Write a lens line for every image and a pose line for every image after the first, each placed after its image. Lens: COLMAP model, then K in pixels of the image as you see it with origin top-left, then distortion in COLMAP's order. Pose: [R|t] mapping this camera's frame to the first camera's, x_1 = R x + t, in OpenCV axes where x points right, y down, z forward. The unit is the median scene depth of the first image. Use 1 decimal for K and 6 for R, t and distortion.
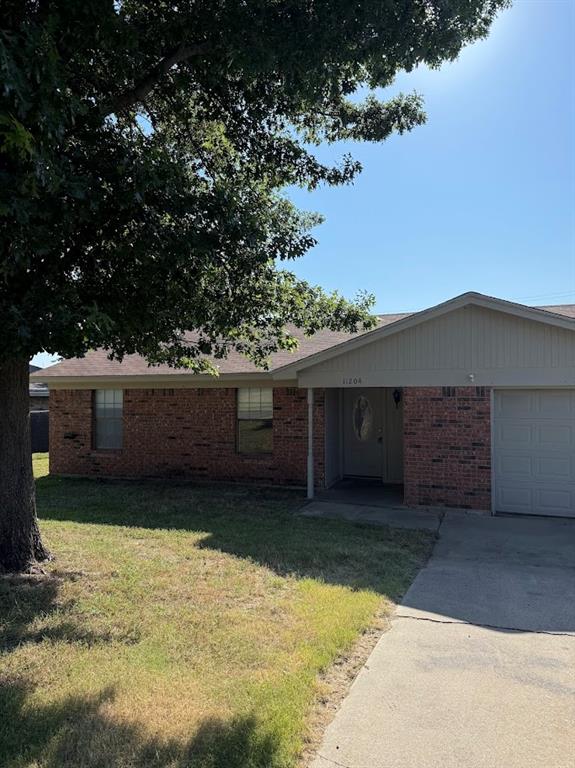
lens RADIAL K [[550.5, 0, 287.5], [0, 550.5, 383.8], [0, 0, 1]] dist [0.066453, -0.050865]
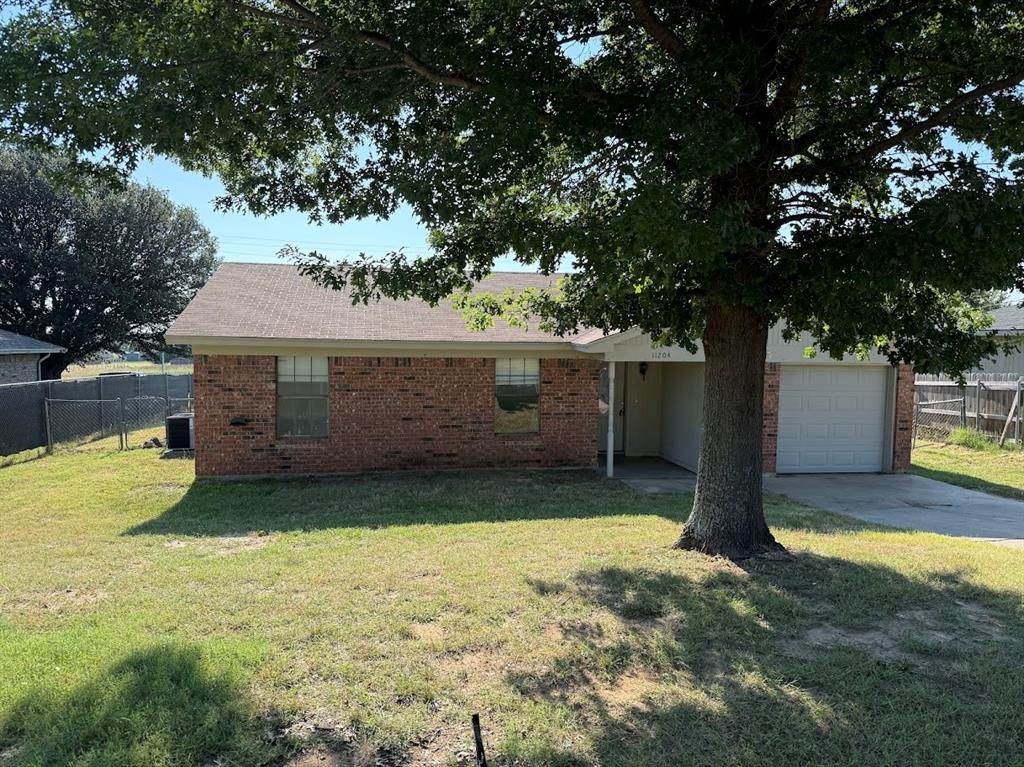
lens RADIAL K [[734.0, 0, 511.6], [0, 734.0, 387.3], [0, 0, 1]] dist [0.066453, -0.050865]
pose [[0.839189, -0.012820, 0.543689, -0.685783], [-0.025875, 0.997649, 0.063462, -0.020328], [-0.543224, -0.067325, 0.836884, 0.033388]]
